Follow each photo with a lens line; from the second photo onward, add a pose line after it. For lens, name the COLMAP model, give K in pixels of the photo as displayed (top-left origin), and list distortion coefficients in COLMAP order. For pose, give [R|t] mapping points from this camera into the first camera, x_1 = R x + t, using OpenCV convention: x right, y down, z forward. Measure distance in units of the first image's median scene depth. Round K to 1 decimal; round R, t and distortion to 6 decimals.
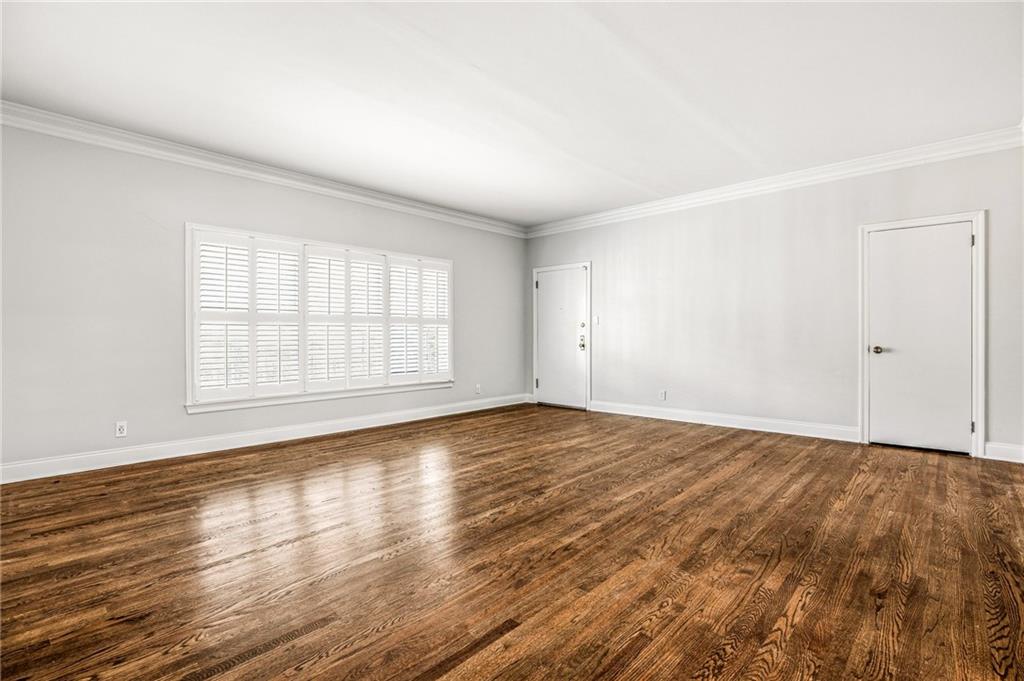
lens RADIAL K [[482.7, 0, 508.9], [0, 482.7, 342.7], [0, 0, 1]] dist [-0.006396, 0.000779]
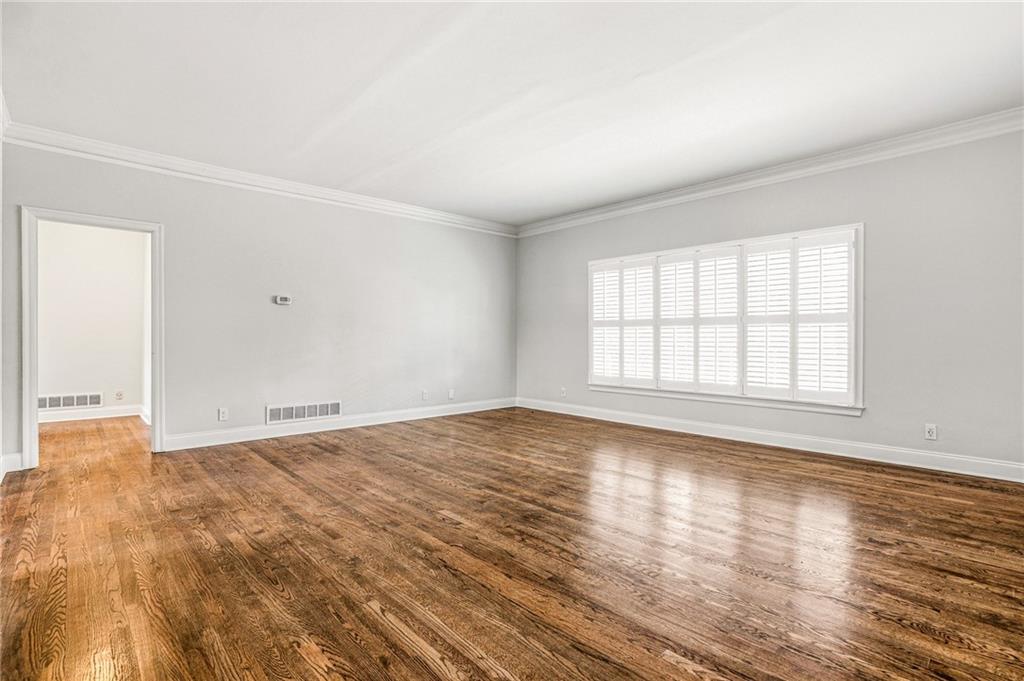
lens RADIAL K [[482.7, 0, 519.1], [0, 482.7, 338.6], [0, 0, 1]] dist [-0.006396, 0.000779]
pose [[-0.073968, 0.002856, -0.997256, 1.103262], [-0.013406, 0.999903, 0.003858, -0.019782], [0.997170, 0.013654, -0.073923, 1.155093]]
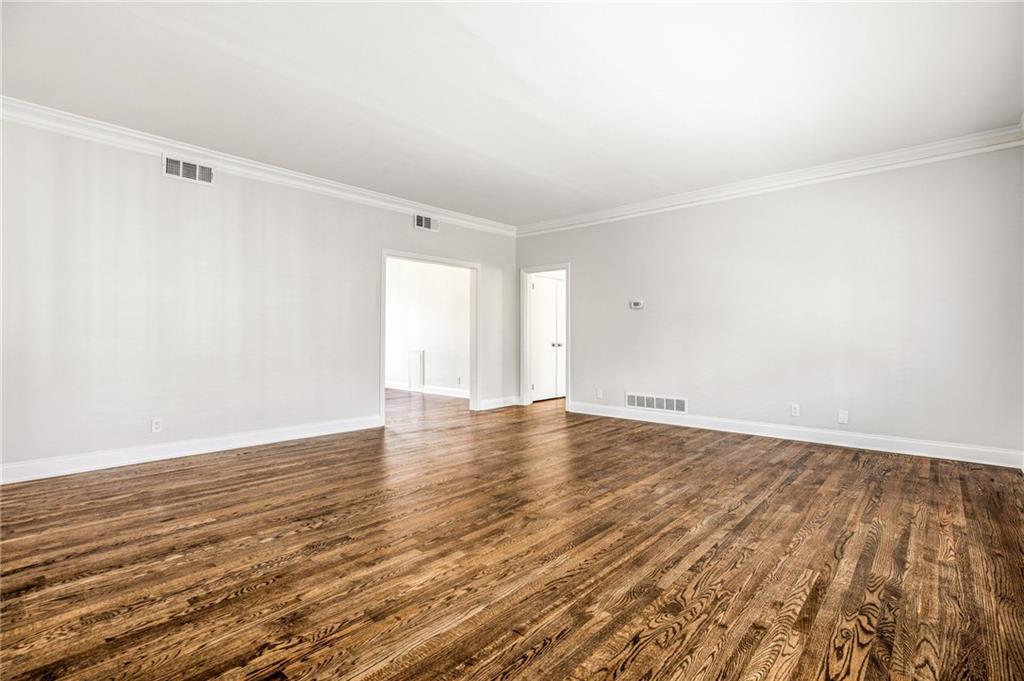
lens RADIAL K [[482.7, 0, 517.1], [0, 482.7, 340.0], [0, 0, 1]] dist [-0.006396, 0.000779]
pose [[-0.999998, 0.001414, -0.001627, 0.062337], [0.001386, 0.999856, 0.016923, -0.024990], [0.001651, 0.016920, -0.999855, 2.119928]]
